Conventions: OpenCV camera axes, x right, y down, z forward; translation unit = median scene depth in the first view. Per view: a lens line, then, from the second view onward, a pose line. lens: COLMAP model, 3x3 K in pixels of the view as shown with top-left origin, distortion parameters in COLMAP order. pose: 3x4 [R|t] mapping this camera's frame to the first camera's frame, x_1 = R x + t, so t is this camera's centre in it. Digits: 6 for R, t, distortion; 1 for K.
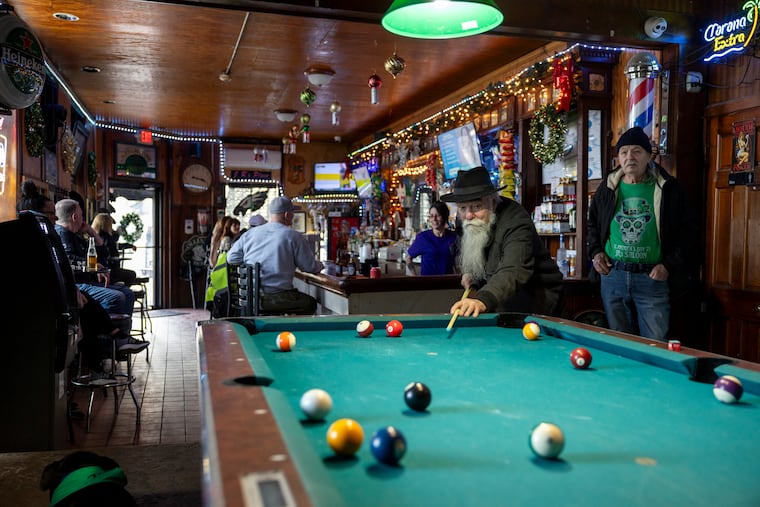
lens RADIAL K [[614.9, 0, 380.0], [0, 614.9, 253.5], [0, 0, 1]] dist [0.001595, -0.000102]
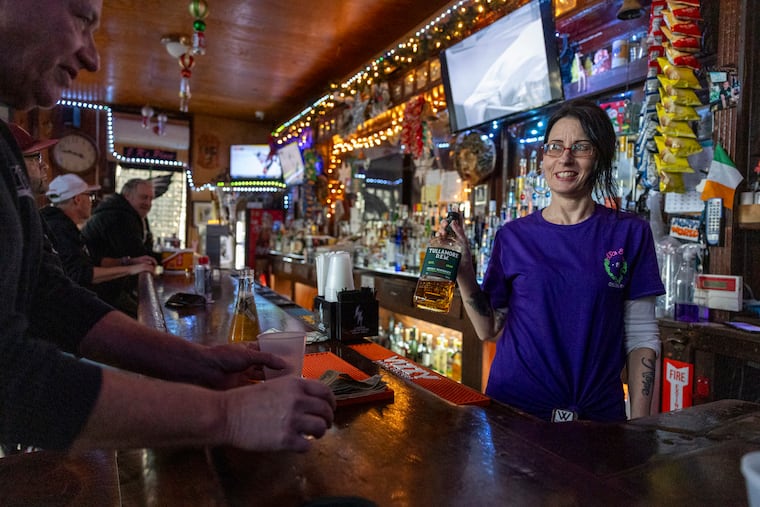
lens RADIAL K [[481.1, 0, 380.0], [0, 481.1, 253.5], [0, 0, 1]] dist [-0.000657, 0.001253]
pose [[0.984110, 0.017841, 0.176661, -0.020440], [-0.018989, 0.999808, 0.004806, -0.004628], [-0.176541, -0.008084, 0.984260, 0.330870]]
